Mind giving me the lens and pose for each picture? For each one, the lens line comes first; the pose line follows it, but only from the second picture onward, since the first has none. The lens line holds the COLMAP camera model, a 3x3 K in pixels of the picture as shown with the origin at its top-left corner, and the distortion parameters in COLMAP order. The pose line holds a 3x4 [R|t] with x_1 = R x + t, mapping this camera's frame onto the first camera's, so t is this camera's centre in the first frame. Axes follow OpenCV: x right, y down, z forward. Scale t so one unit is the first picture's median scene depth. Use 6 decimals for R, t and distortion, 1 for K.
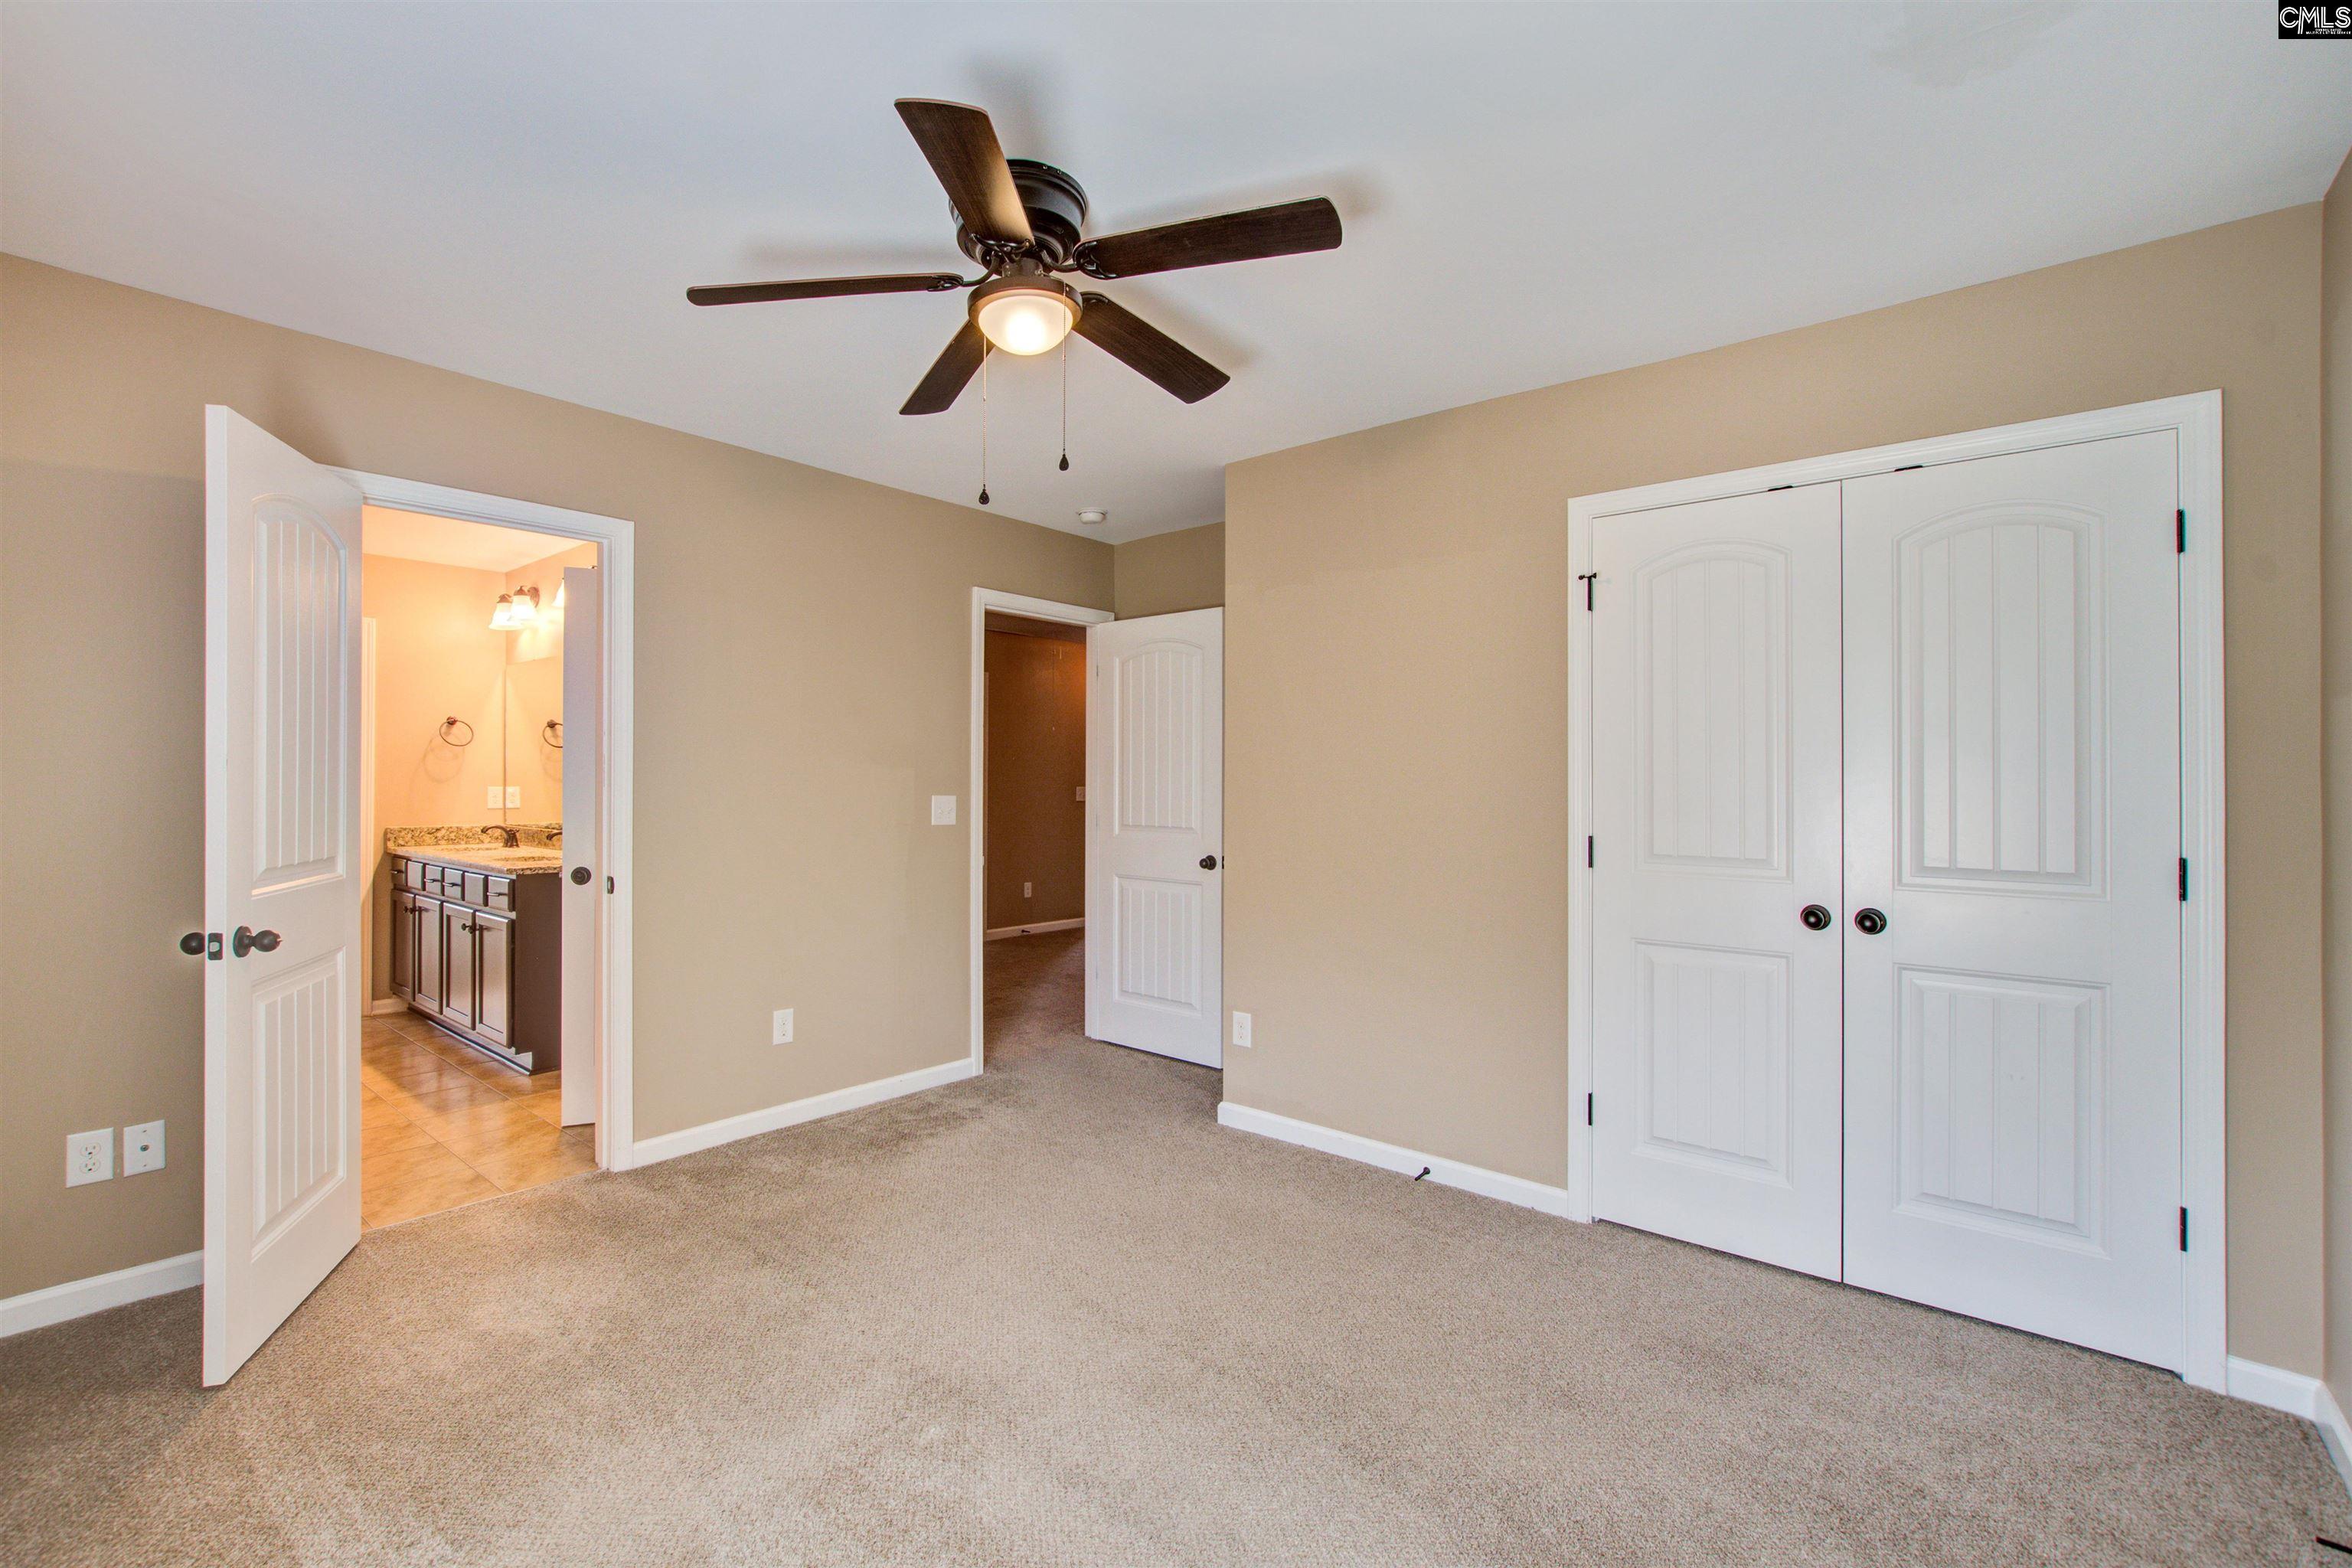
lens RADIAL K [[1045.2, 0, 1179.2], [0, 1045.2, 774.7], [0, 0, 1]] dist [-0.027724, 0.006057]
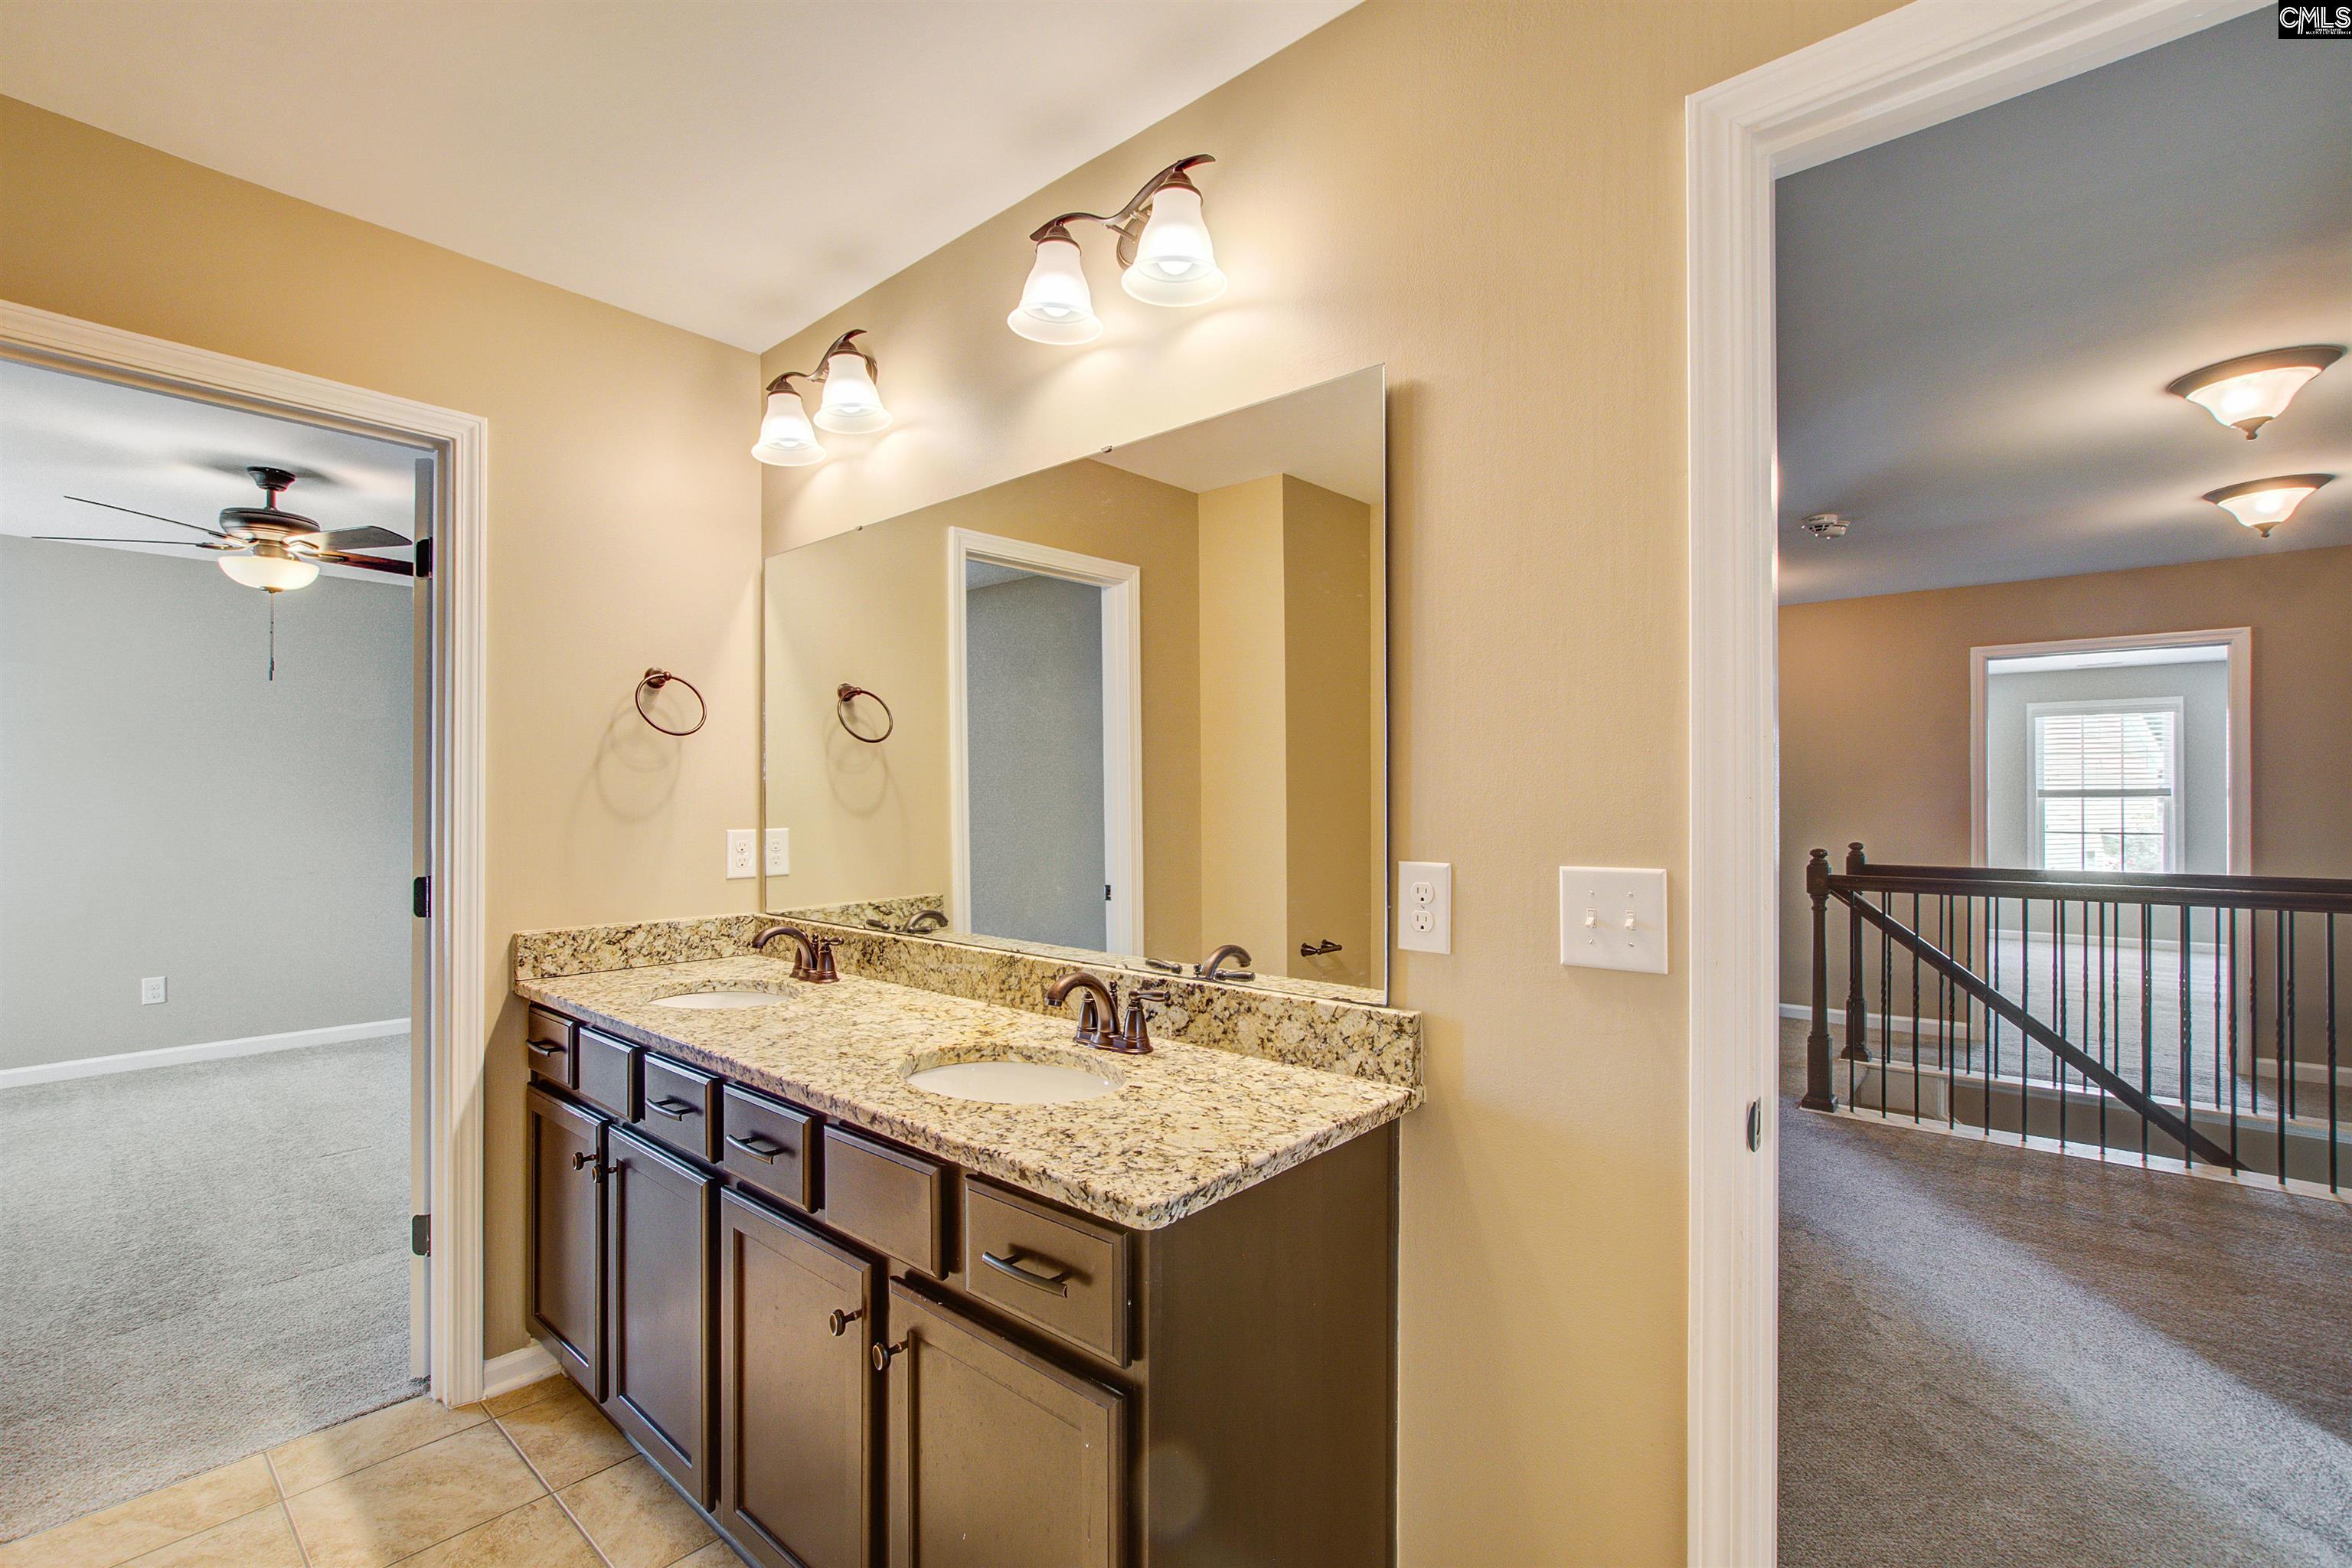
lens RADIAL K [[1045.2, 0, 1173.4], [0, 1045.2, 794.1], [0, 0, 1]] dist [-0.027724, 0.006057]
pose [[0.999270, -0.010670, -0.036681, -0.479127], [0.010299, 0.999894, -0.010268, 0.003230], [0.036787, 0.009883, 0.999274, 0.582942]]
